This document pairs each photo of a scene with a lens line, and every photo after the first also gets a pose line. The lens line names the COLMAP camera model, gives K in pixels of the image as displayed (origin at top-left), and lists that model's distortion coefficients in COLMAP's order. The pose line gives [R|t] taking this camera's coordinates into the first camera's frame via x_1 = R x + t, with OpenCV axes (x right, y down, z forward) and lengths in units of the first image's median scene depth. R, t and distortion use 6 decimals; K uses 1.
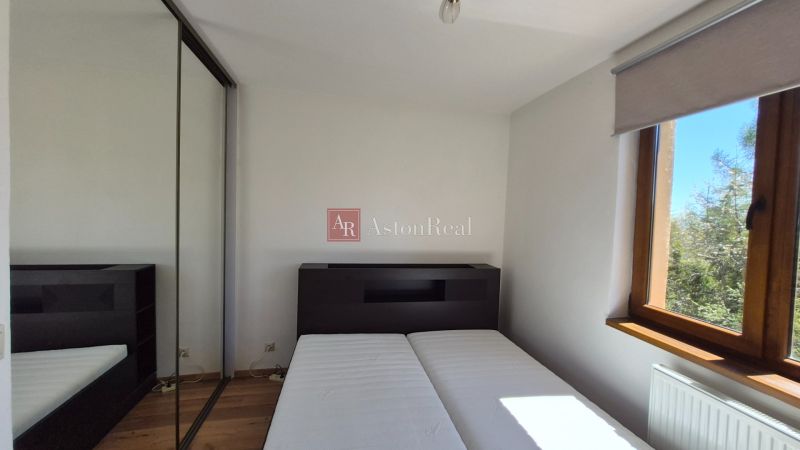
lens RADIAL K [[312.5, 0, 399.5], [0, 312.5, 223.7], [0, 0, 1]] dist [-0.002526, 0.000026]
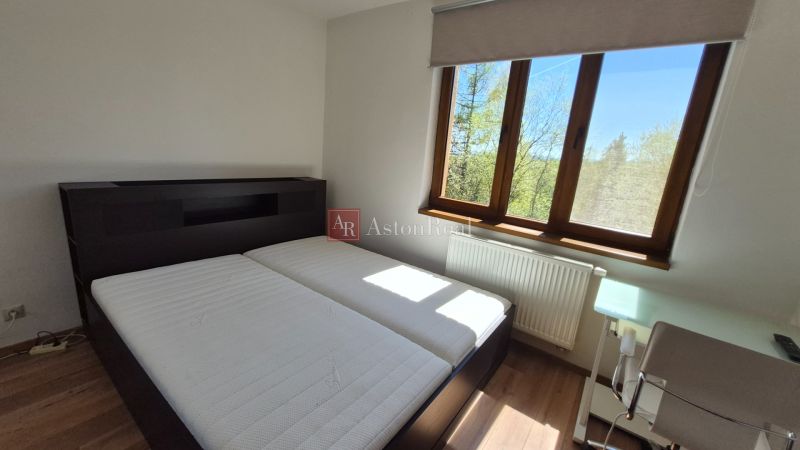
lens RADIAL K [[312.5, 0, 402.8], [0, 312.5, 225.4], [0, 0, 1]] dist [-0.002526, 0.000026]
pose [[0.739388, -0.133484, 0.659915, -0.300536], [-0.038574, 0.970141, 0.239454, 0.039281], [-0.672174, -0.202505, 0.712161, 0.031146]]
